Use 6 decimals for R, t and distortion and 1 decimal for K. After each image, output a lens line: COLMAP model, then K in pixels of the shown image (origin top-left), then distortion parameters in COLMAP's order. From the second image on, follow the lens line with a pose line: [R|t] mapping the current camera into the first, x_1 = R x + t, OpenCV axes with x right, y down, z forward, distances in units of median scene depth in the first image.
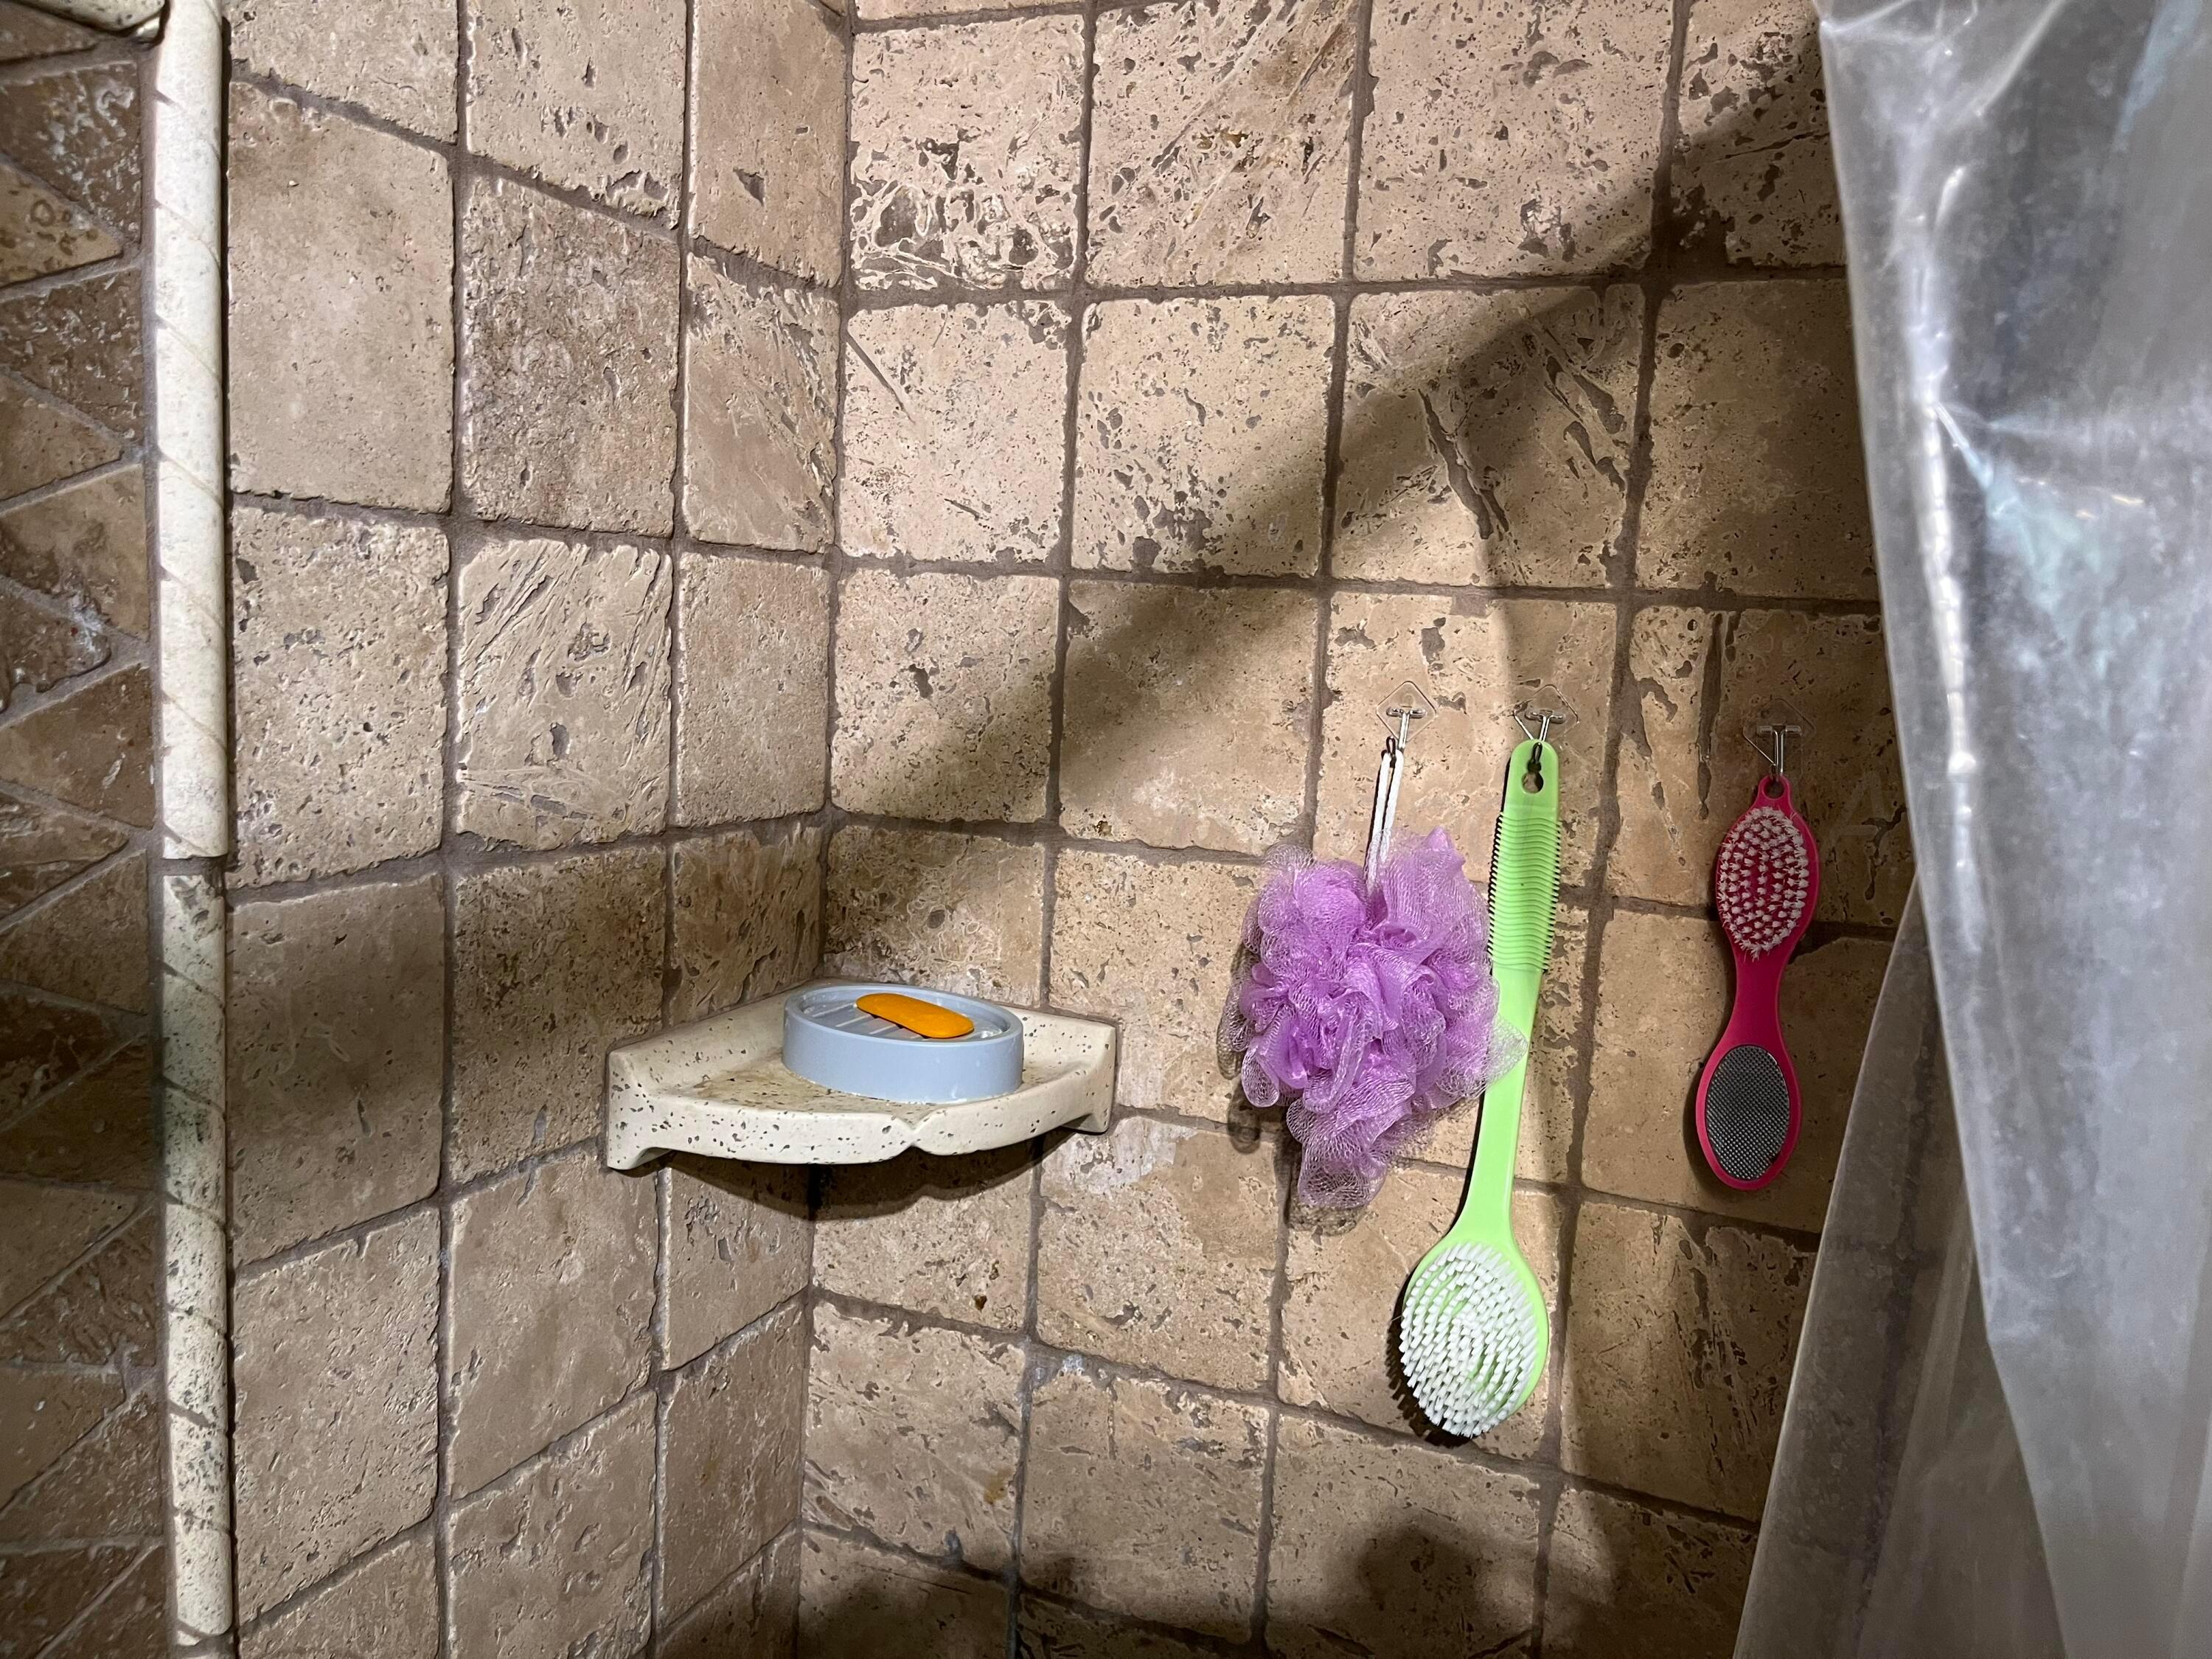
lens RADIAL K [[1672.0, 0, 1109.5], [0, 1672.0, 816.5], [0, 0, 1]] dist [0.054268, -0.059201]
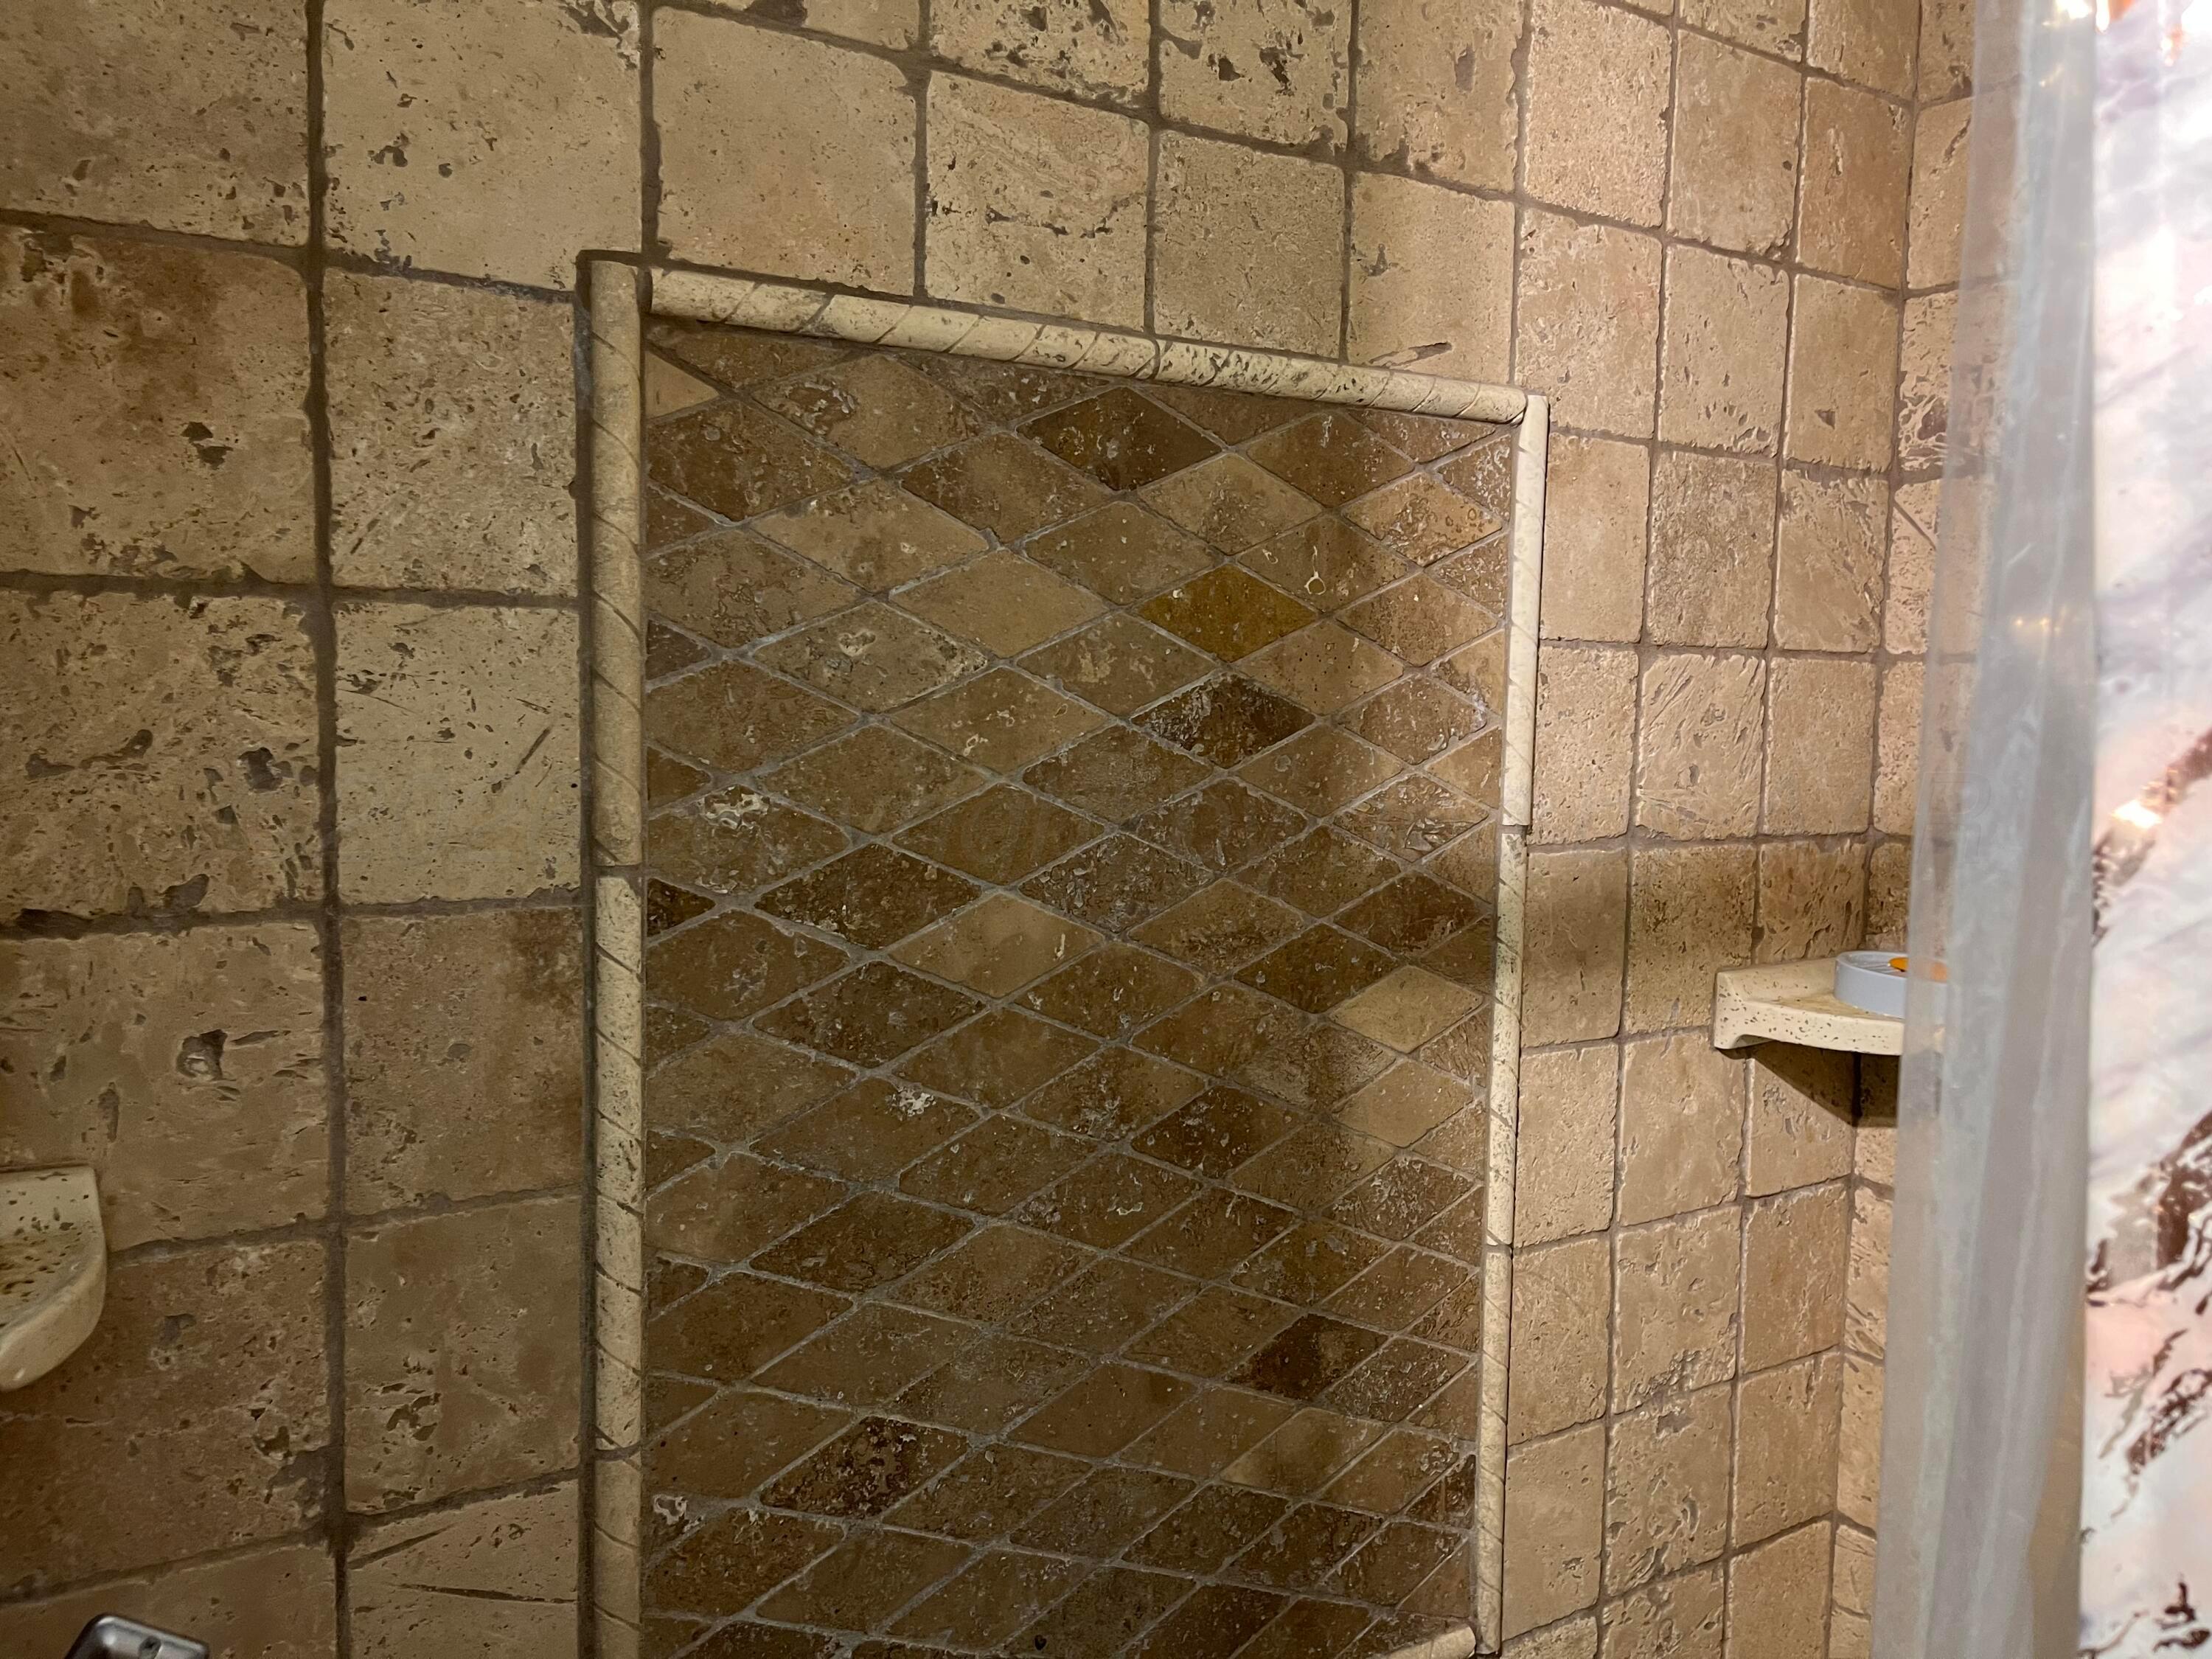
lens RADIAL K [[1672.0, 0, 1105.7], [0, 1672.0, 823.4], [0, 0, 1]] dist [0.054268, -0.059201]
pose [[0.825795, 0.007868, -0.563916, 0.128461], [-0.042490, 0.997929, -0.048298, 0.107261], [0.562368, 0.063845, 0.824419, -0.685749]]
